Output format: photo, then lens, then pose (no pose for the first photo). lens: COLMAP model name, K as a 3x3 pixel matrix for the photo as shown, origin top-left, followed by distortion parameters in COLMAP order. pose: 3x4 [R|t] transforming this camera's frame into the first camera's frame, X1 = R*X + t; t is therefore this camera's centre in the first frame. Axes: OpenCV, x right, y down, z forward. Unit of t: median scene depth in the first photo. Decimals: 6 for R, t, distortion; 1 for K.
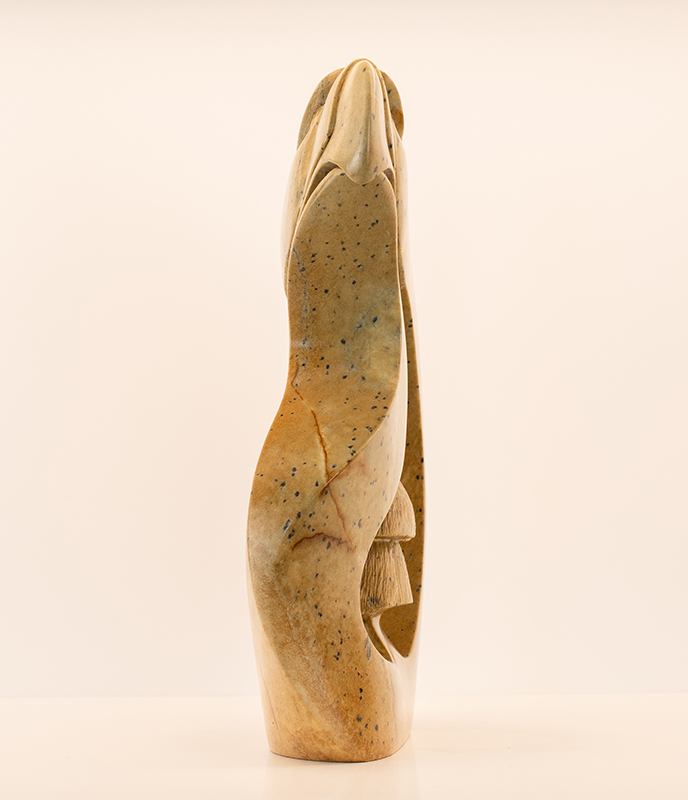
lens RADIAL K [[3135.2, 0, 344.3], [0, 3135.2, 403.3], [0, 0, 1]] dist [0.063441, 0.000000]
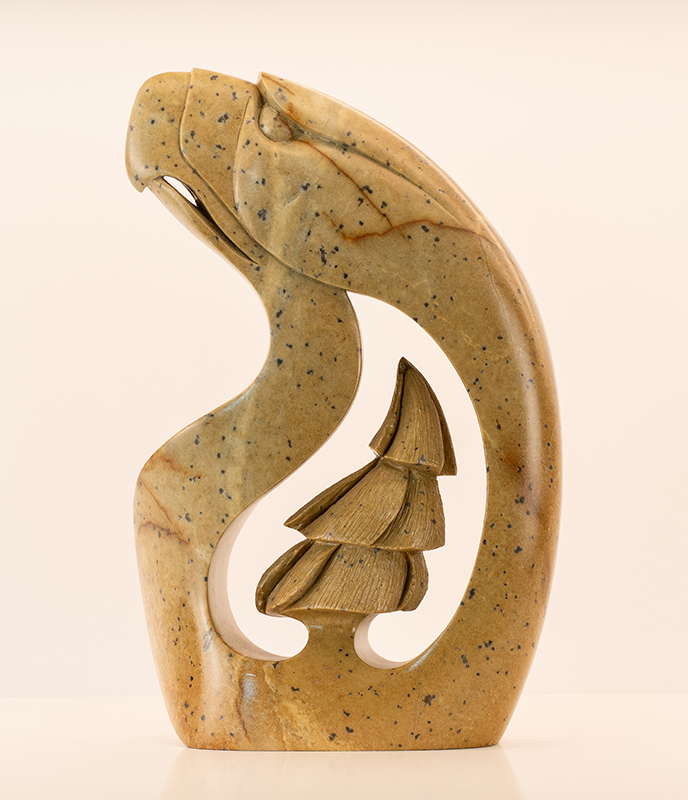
lens RADIAL K [[3135.2, 0, 343.8], [0, 3135.2, 395.9], [0, 0, 1]] dist [0.063441, 0.000000]
pose [[0.089836, 0.032413, -0.995429, 1.042863], [-0.020175, 0.999324, 0.030719, -0.034813], [0.995752, 0.017323, 0.090429, 0.958316]]
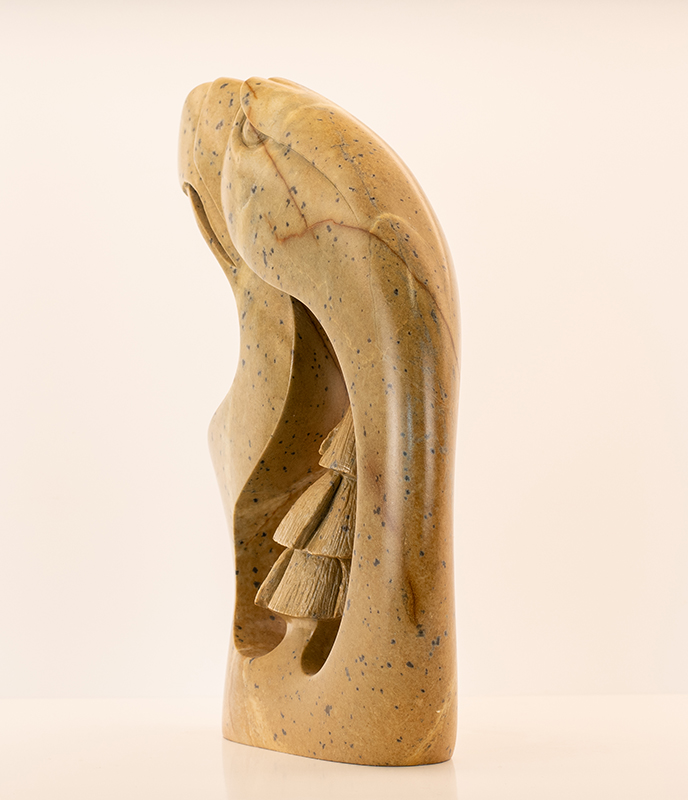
lens RADIAL K [[3135.2, 0, 343.9], [0, 3135.2, 400.3], [0, 0, 1]] dist [0.063441, 0.000000]
pose [[-0.758802, 0.028109, -0.650714, 0.673081], [-0.005400, 0.998762, 0.049441, -0.053216], [0.651298, 0.041030, -0.757712, 1.842050]]
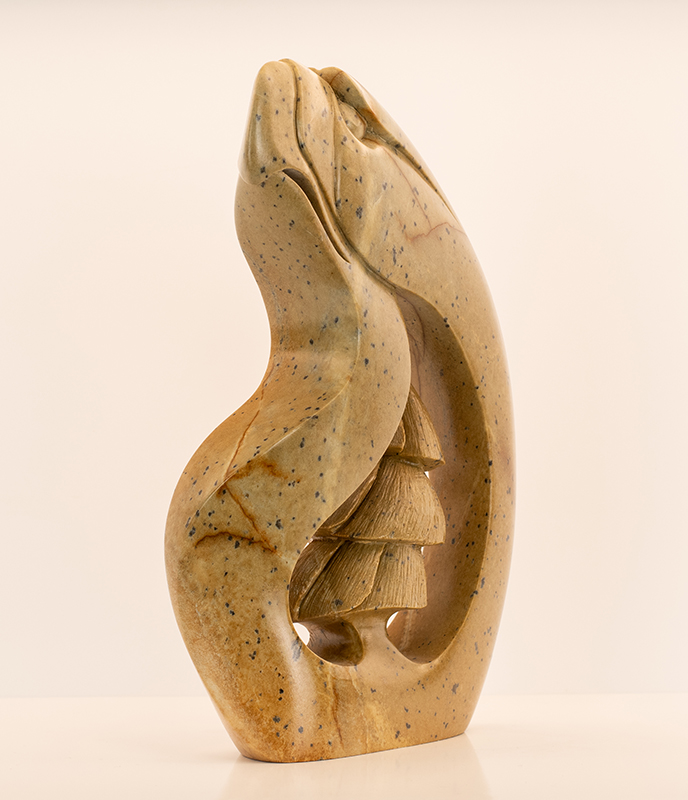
lens RADIAL K [[3135.2, 0, 345.0], [0, 3135.2, 399.8], [0, 0, 1]] dist [0.063441, 0.000000]
pose [[0.848931, 0.014170, -0.528314, 0.551616], [-0.012978, 0.999898, 0.005965, -0.007558], [0.528345, 0.001792, 0.849028, 0.162278]]
